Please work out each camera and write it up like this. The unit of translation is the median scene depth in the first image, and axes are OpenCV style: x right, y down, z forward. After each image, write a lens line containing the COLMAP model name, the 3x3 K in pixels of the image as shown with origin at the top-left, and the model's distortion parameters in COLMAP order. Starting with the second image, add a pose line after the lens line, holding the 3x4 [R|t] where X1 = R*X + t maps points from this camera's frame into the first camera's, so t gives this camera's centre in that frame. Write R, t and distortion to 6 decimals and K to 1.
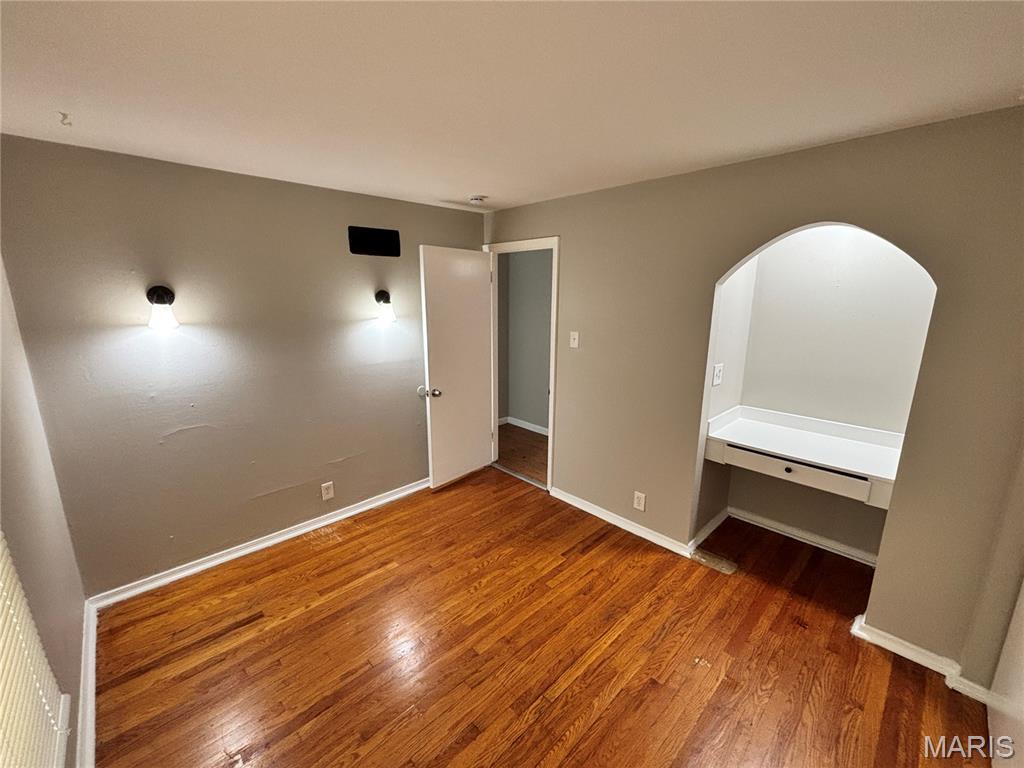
lens RADIAL K [[416.6, 0, 510.0], [0, 416.6, 383.3], [0, 0, 1]] dist [0.000852, 0.000427]
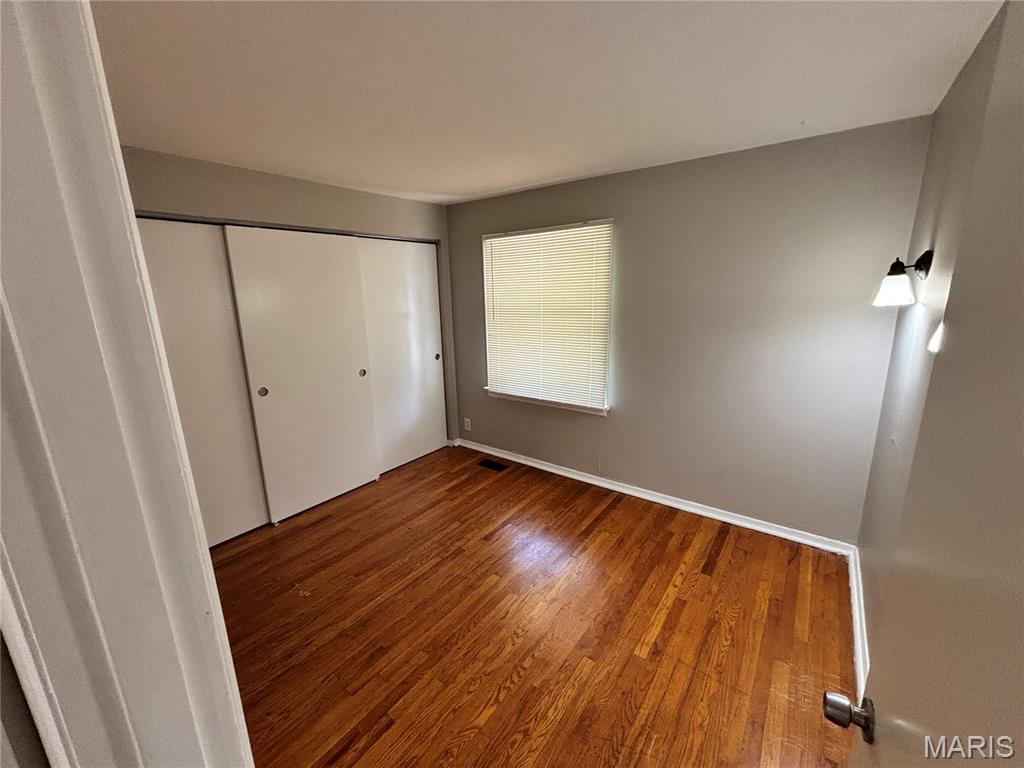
lens RADIAL K [[416.6, 0, 512.0], [0, 416.6, 383.5], [0, 0, 1]] dist [0.000852, 0.000427]
pose [[-0.985448, 0.062763, -0.157965, 0.025510], [-0.011273, 0.903155, 0.429166, -0.312894], [0.169603, 0.424701, -0.889305, 1.549745]]
